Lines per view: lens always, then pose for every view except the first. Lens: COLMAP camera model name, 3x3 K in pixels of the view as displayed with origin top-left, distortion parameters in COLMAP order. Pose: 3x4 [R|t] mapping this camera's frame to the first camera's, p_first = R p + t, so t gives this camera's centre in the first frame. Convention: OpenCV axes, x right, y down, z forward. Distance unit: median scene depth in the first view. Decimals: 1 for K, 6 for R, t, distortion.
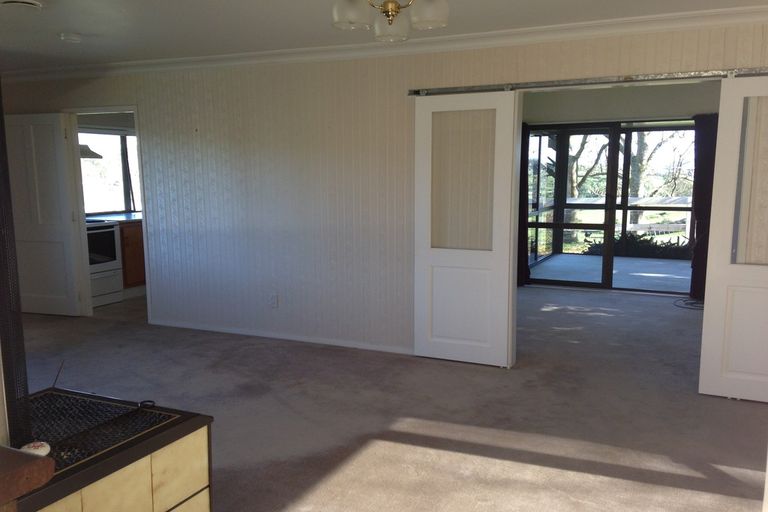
lens RADIAL K [[694.5, 0, 378.2], [0, 694.5, 258.9], [0, 0, 1]] dist [0.013247, 0.000000]
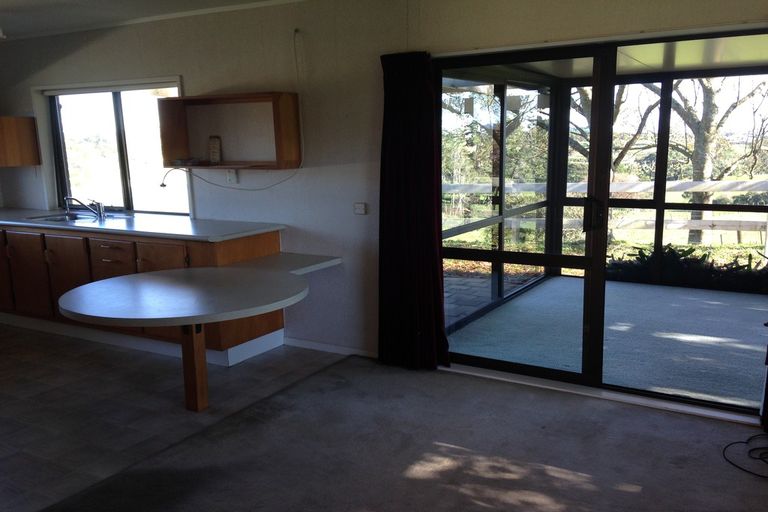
lens RADIAL K [[694.5, 0, 391.6], [0, 694.5, 255.8], [0, 0, 1]] dist [0.013247, 0.000000]
pose [[0.996574, 0.008059, -0.082316, 0.168961], [-0.004844, 0.999220, 0.039180, -0.052280], [0.082567, -0.038647, 0.995836, 0.368455]]
